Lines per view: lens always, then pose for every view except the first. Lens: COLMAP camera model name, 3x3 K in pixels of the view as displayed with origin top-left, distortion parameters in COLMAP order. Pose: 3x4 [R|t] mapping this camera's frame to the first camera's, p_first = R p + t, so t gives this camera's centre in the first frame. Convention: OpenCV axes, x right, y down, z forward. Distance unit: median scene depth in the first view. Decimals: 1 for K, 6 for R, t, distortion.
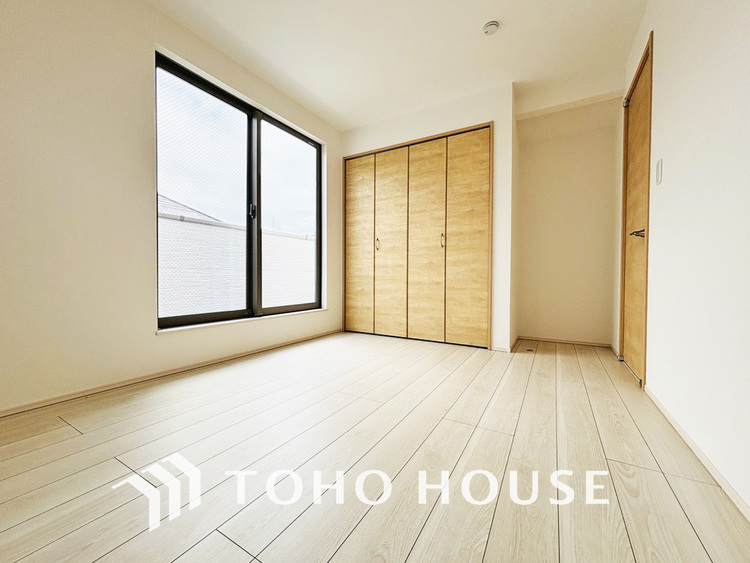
lens RADIAL K [[303.8, 0, 370.5], [0, 303.8, 280.6], [0, 0, 1]] dist [-0.007478, 0.000653]
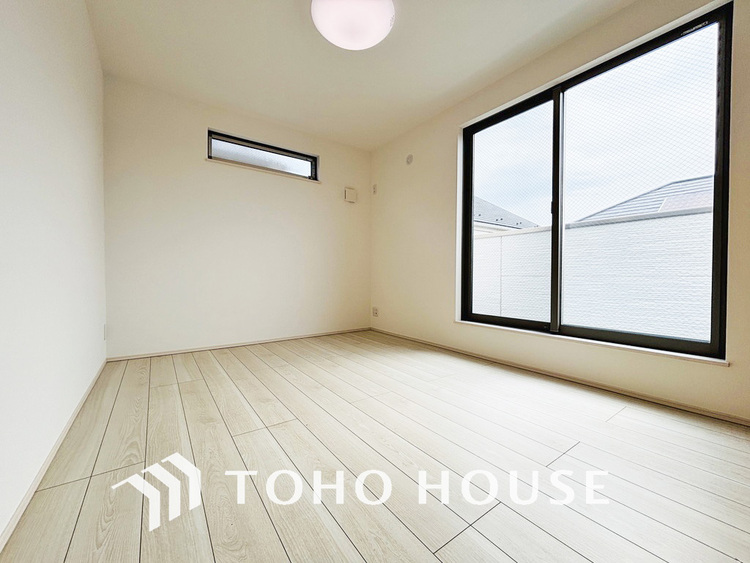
lens RADIAL K [[303.8, 0, 372.7], [0, 303.8, 276.7], [0, 0, 1]] dist [-0.007478, 0.000653]
pose [[-0.395589, -0.006572, -0.918404, 0.722237], [-0.019956, 0.999800, 0.001442, -0.034392], [0.918211, 0.018898, -0.395641, 1.070901]]
